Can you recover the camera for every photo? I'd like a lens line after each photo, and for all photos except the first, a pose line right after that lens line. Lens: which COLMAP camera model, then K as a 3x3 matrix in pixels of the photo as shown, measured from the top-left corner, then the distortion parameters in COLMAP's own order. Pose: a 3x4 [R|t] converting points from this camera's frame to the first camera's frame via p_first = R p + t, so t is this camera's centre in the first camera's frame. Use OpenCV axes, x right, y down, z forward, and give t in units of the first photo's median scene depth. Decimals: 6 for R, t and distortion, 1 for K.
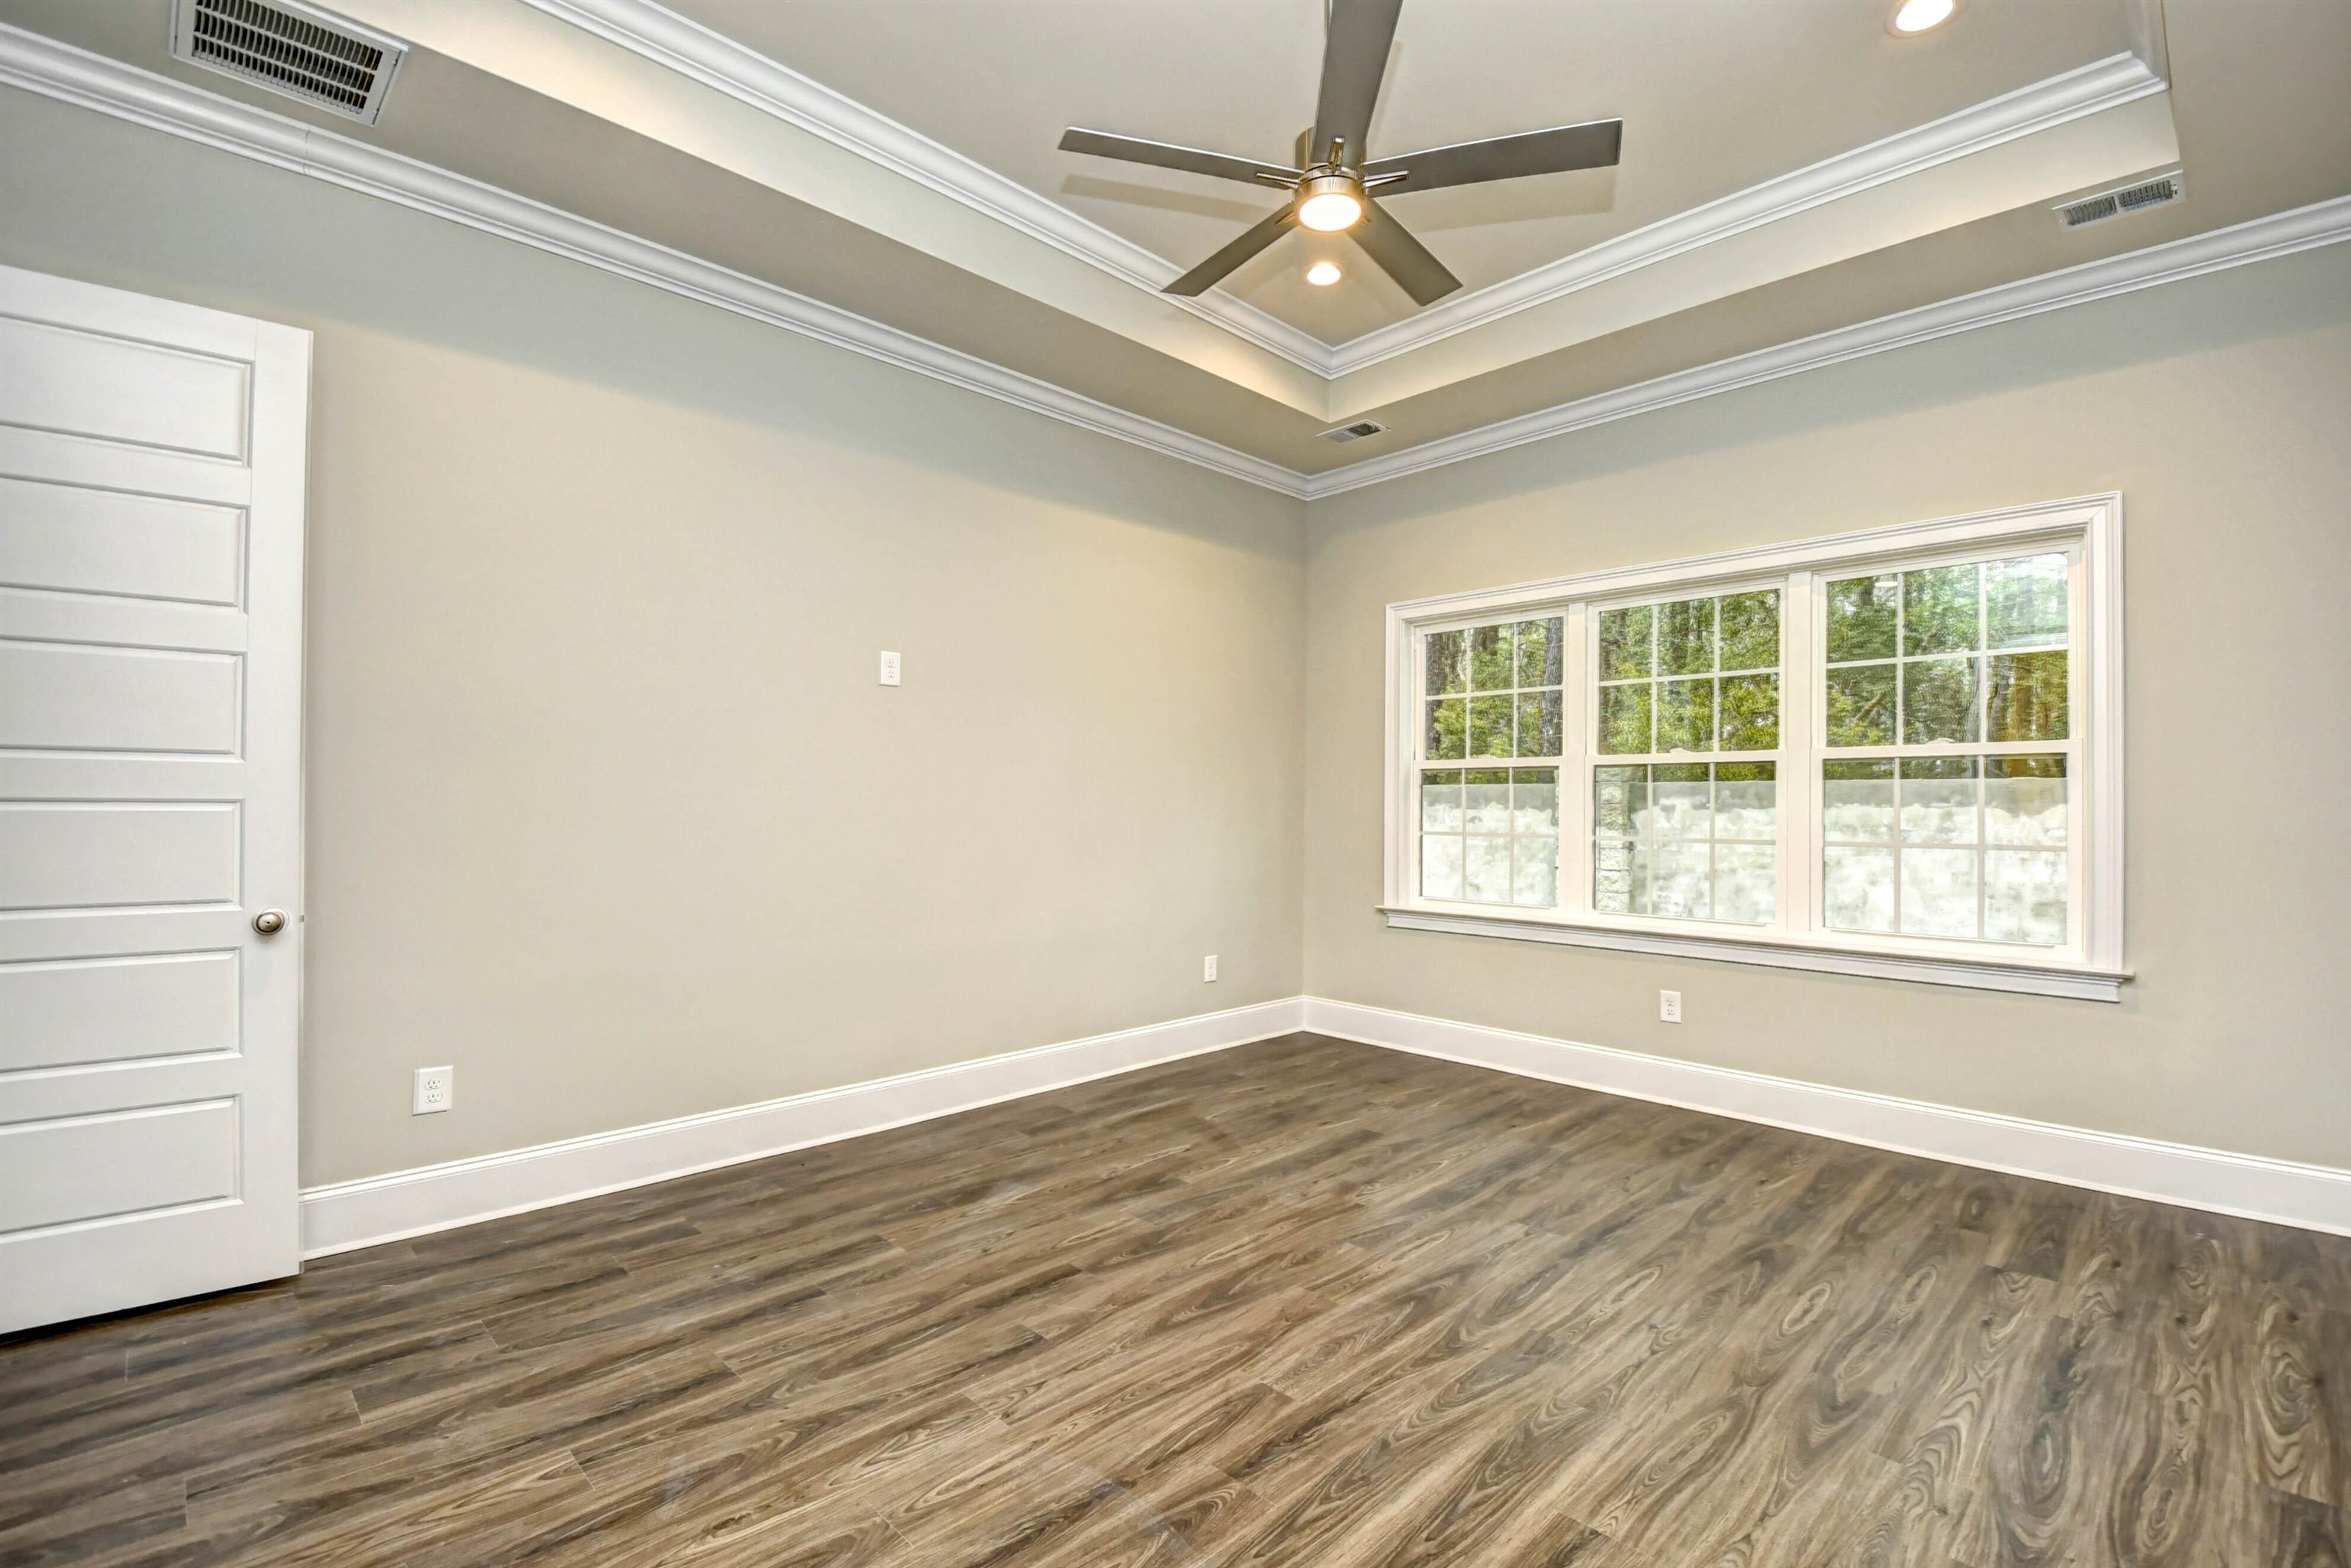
lens RADIAL K [[1036.8, 0, 1179.3], [0, 1036.8, 801.7], [0, 0, 1]] dist [0.017310, -0.026413]
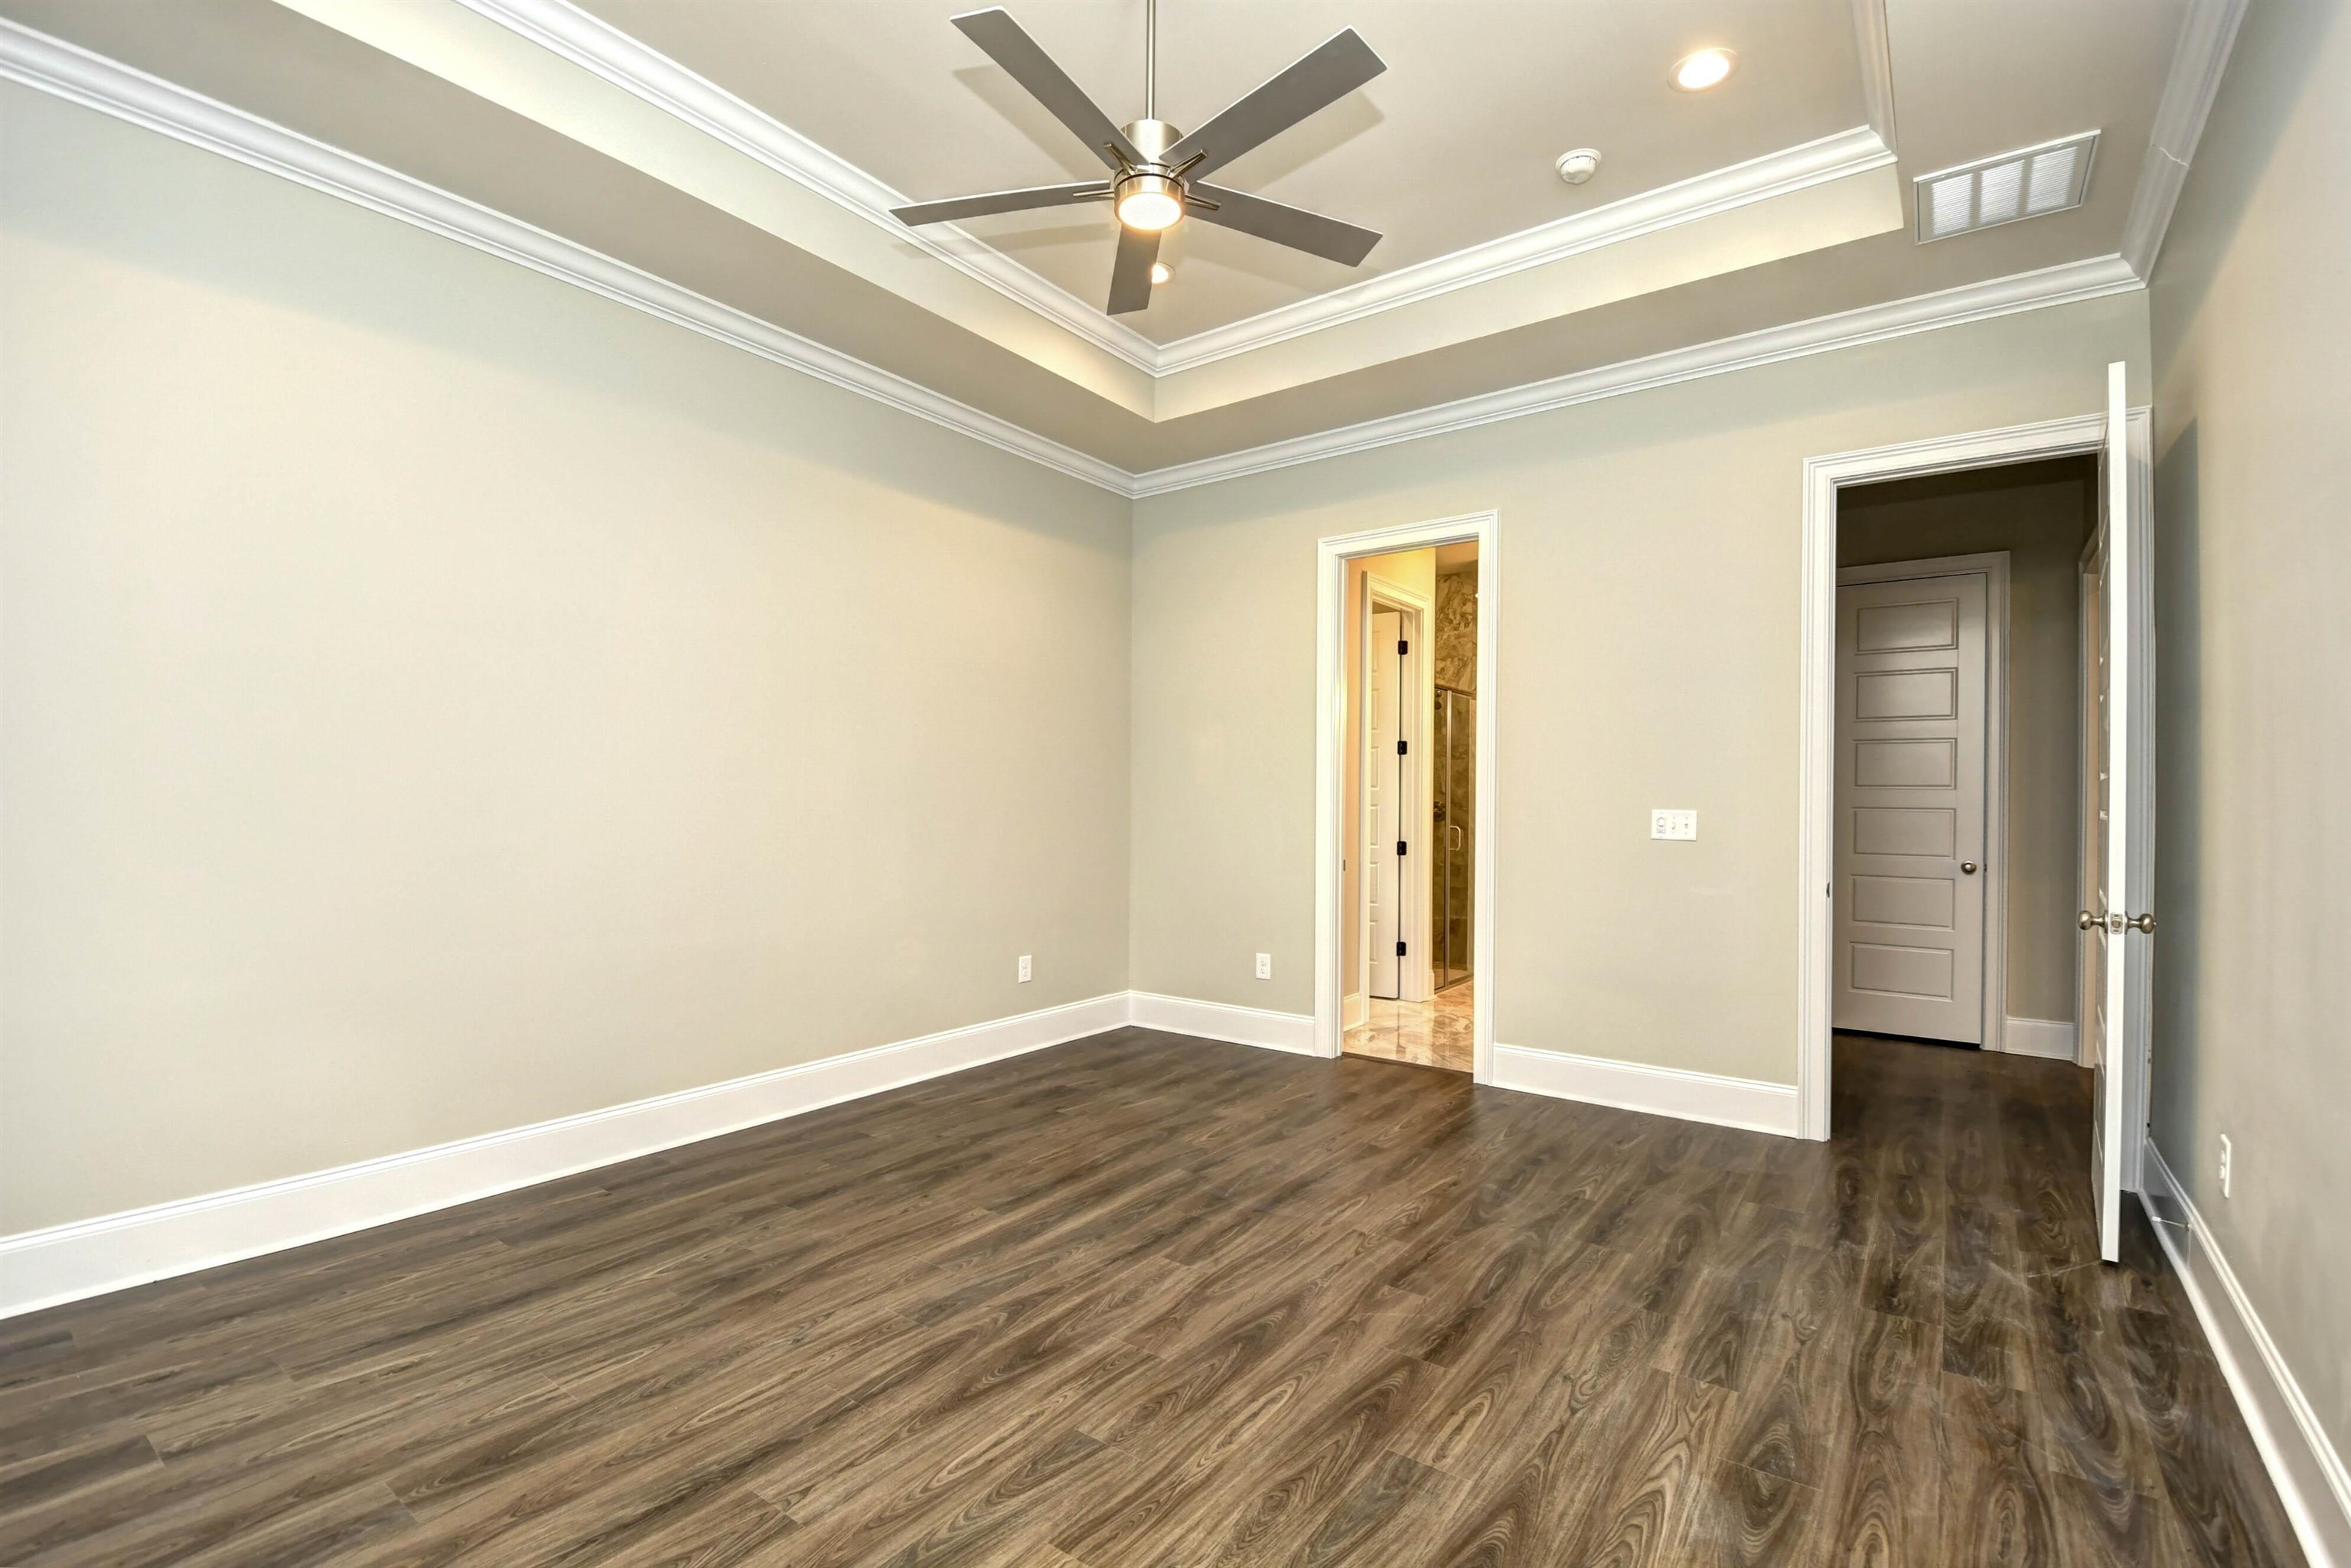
lens RADIAL K [[1052.3, 0, 1177.9], [0, 1052.3, 805.1], [0, 0, 1]] dist [0.019481, -0.027697]
pose [[-0.986953, -0.013551, -0.160439, 0.230159], [-0.013422, 0.999908, -0.001883, 0.006918], [0.160450, 0.000295, -0.987044, 1.705489]]
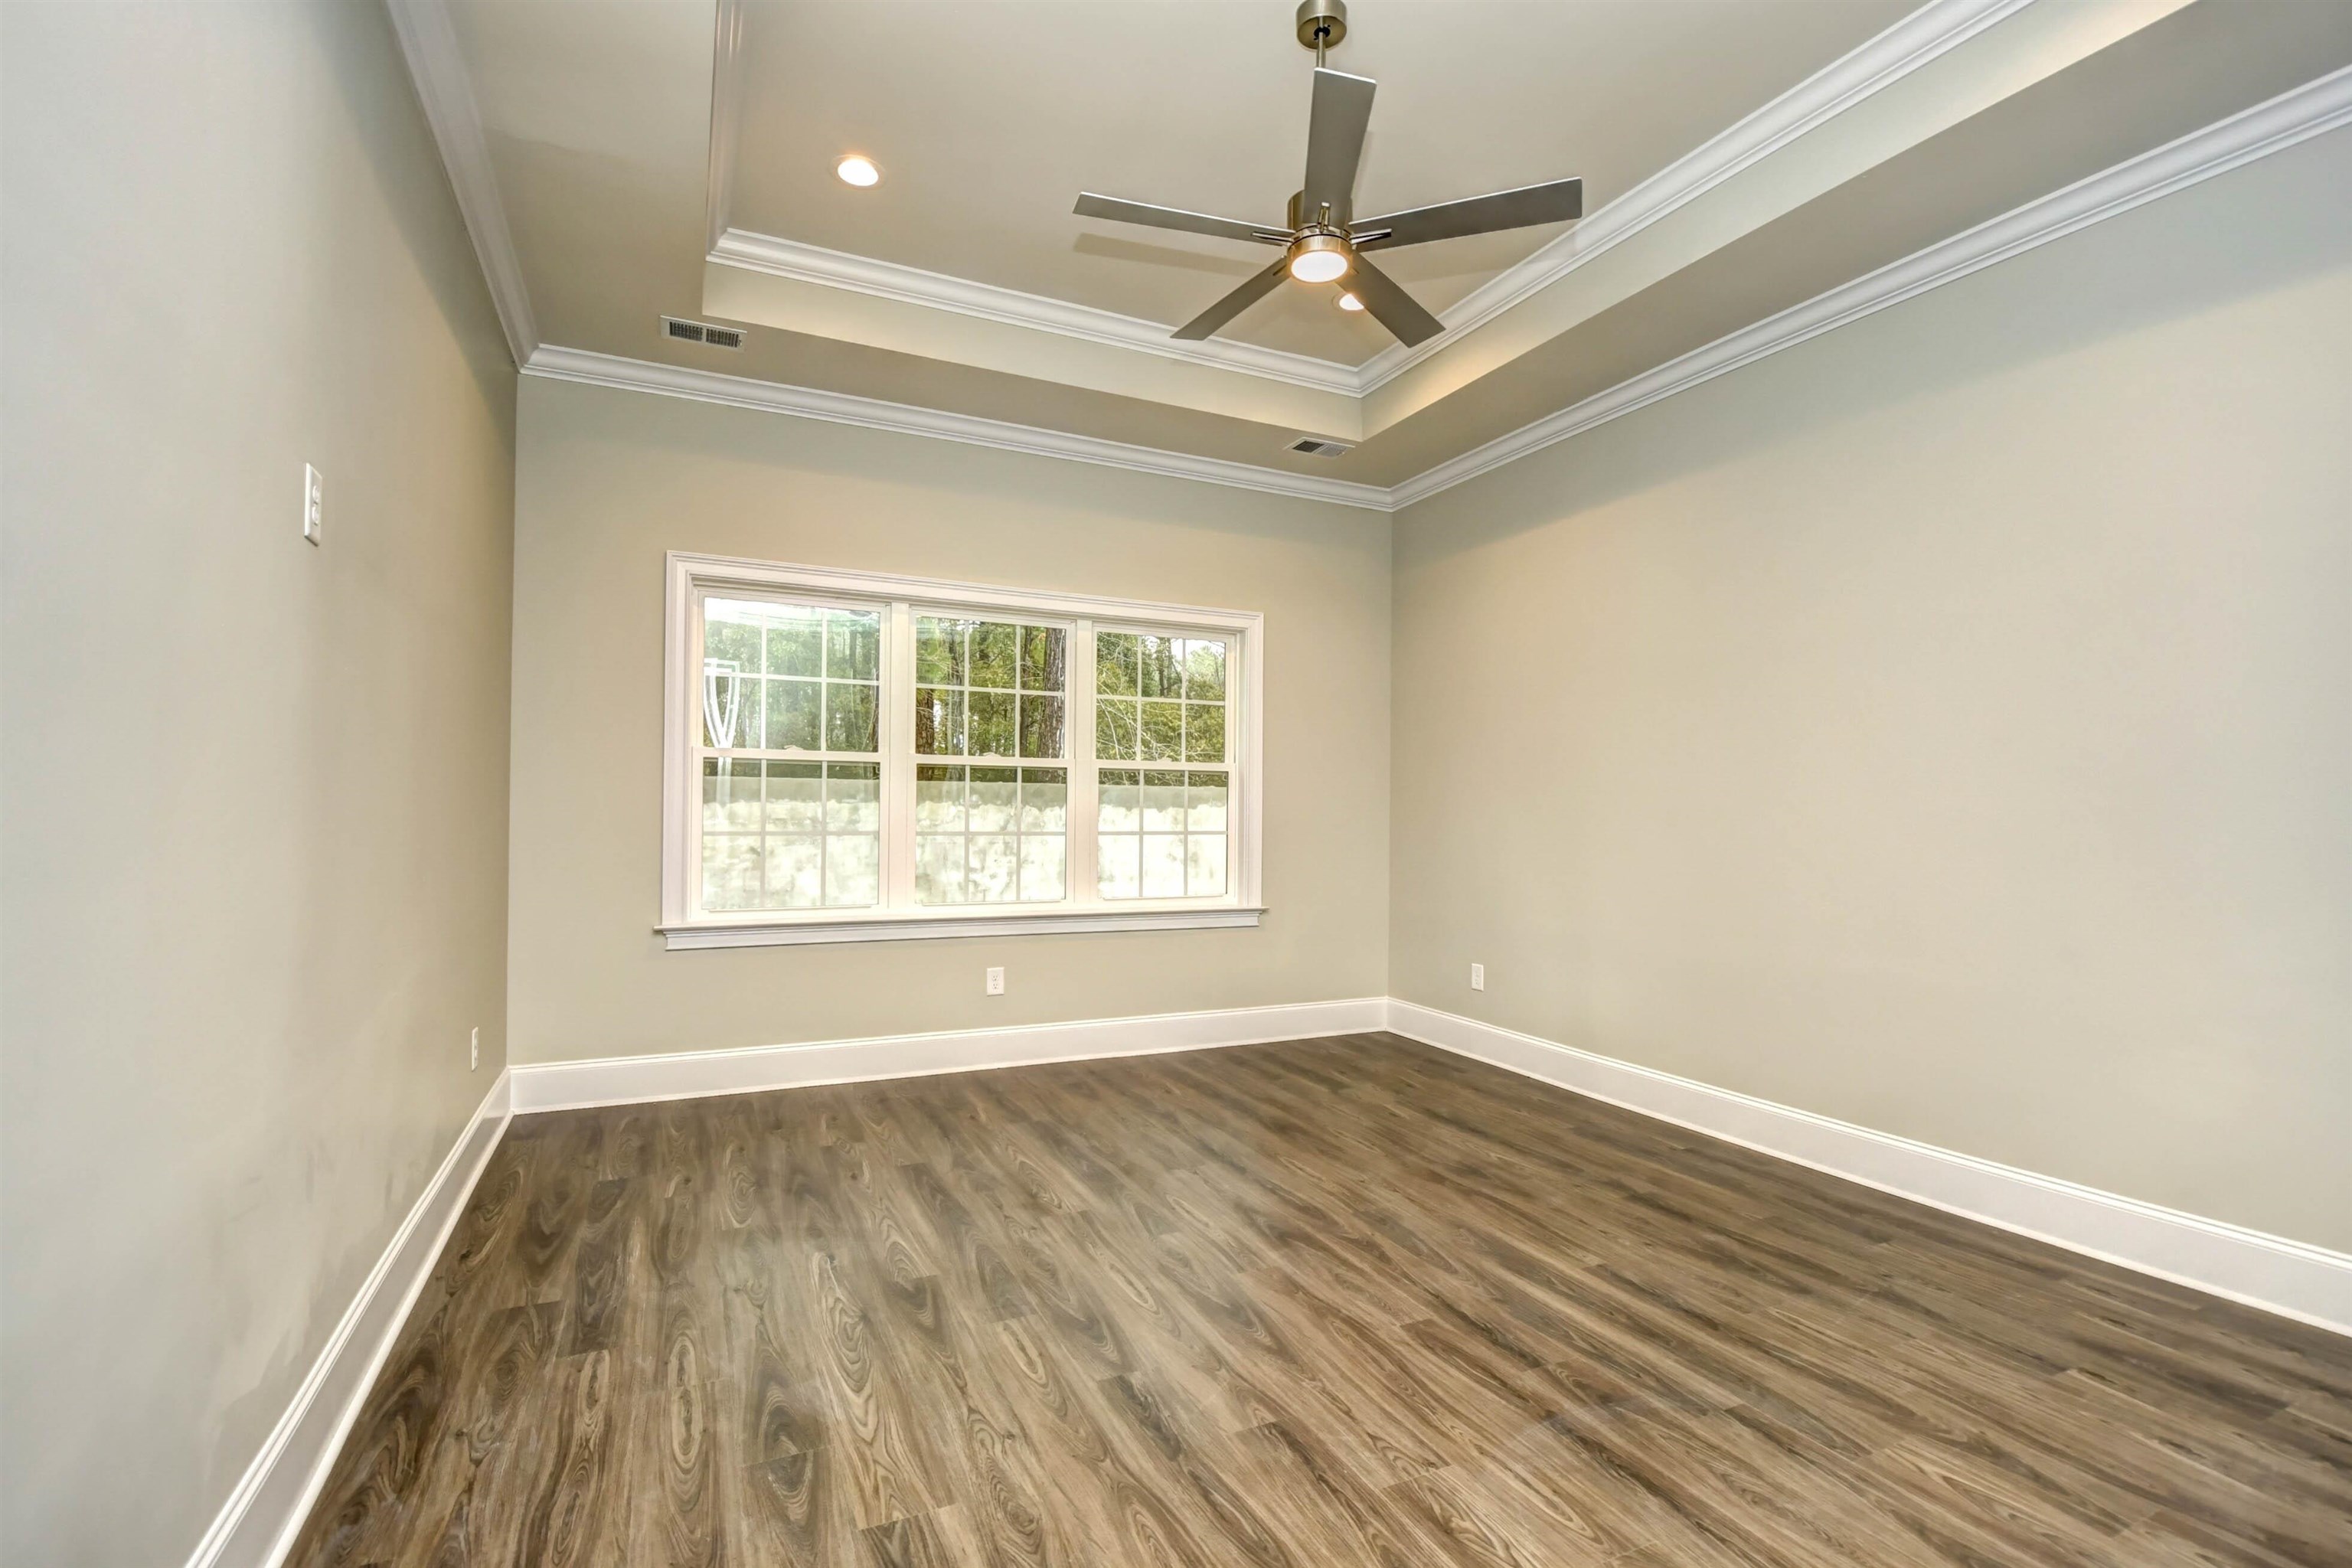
lens RADIAL K [[1052.8, 0, 1178.4], [0, 1052.8, 805.1], [0, 0, 1]] dist [0.019481, -0.027697]
pose [[0.334005, 0.001647, 0.942570, -0.810553], [-0.012268, 0.999921, 0.002600, 0.000640], [-0.942492, -0.012432, 0.333999, 0.647574]]
